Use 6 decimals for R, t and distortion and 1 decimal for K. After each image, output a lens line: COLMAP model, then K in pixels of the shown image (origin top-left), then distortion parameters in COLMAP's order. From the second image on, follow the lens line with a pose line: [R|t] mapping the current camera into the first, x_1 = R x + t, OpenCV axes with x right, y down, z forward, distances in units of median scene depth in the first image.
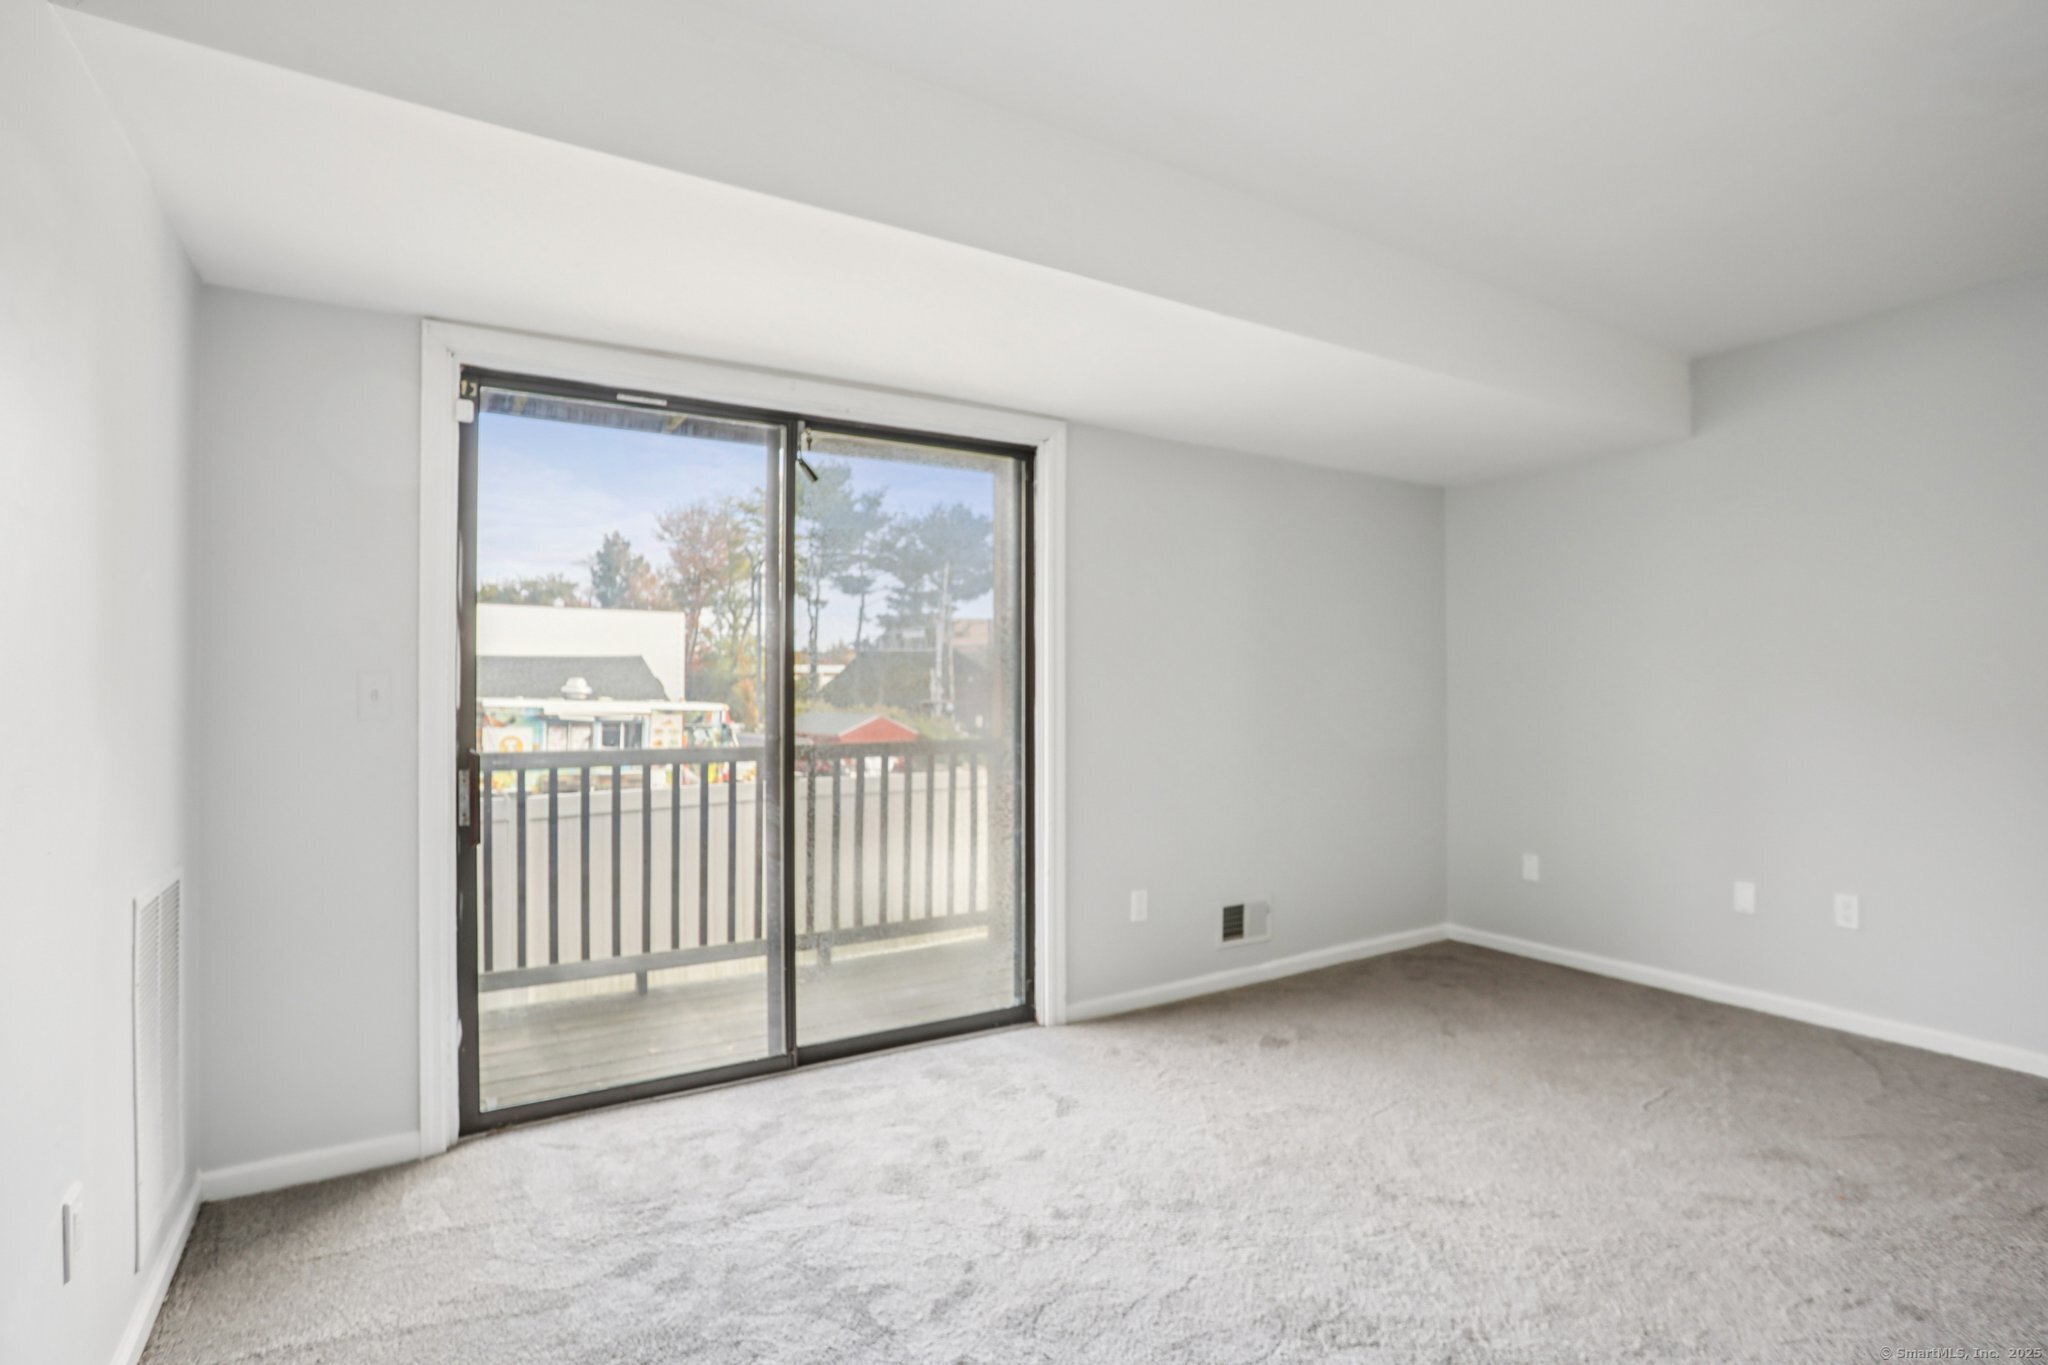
lens RADIAL K [[1003.7, 0, 1019.1], [0, 1003.7, 680.2], [0, 0, 1]] dist [-0.043367, 0.012780]
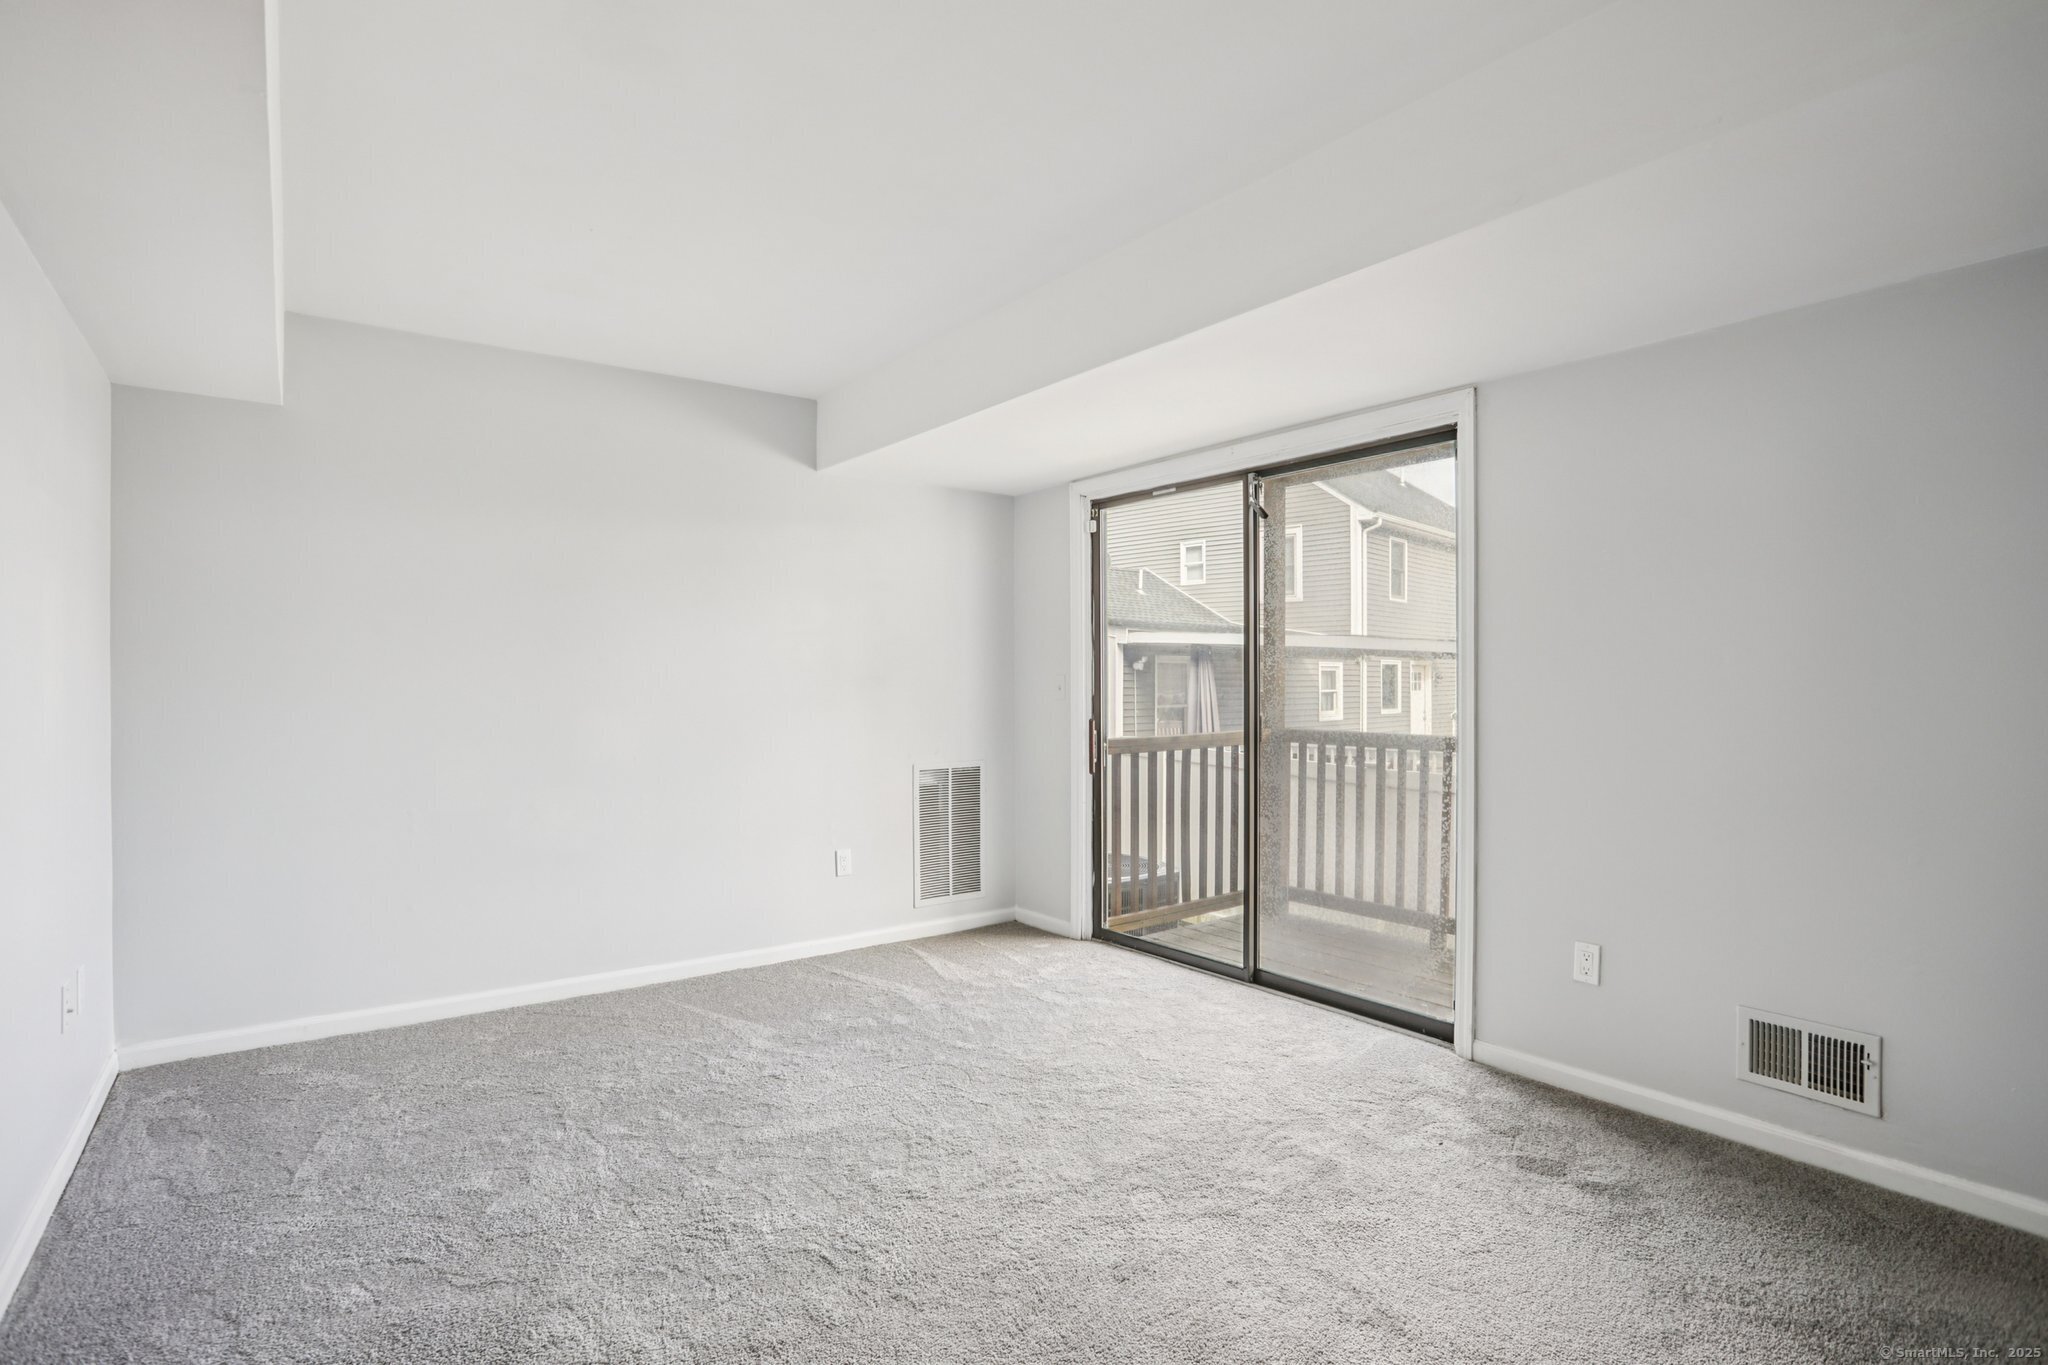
lens RADIAL K [[1003.7, 0, 1026.9], [0, 1003.7, 682.7], [0, 0, 1]] dist [-0.043367, 0.012780]
pose [[0.102712, 0.003388, -0.994705, 1.160519], [0.008150, 0.999958, 0.004248, -0.002168], [0.994678, -0.008543, 0.102680, 0.672320]]
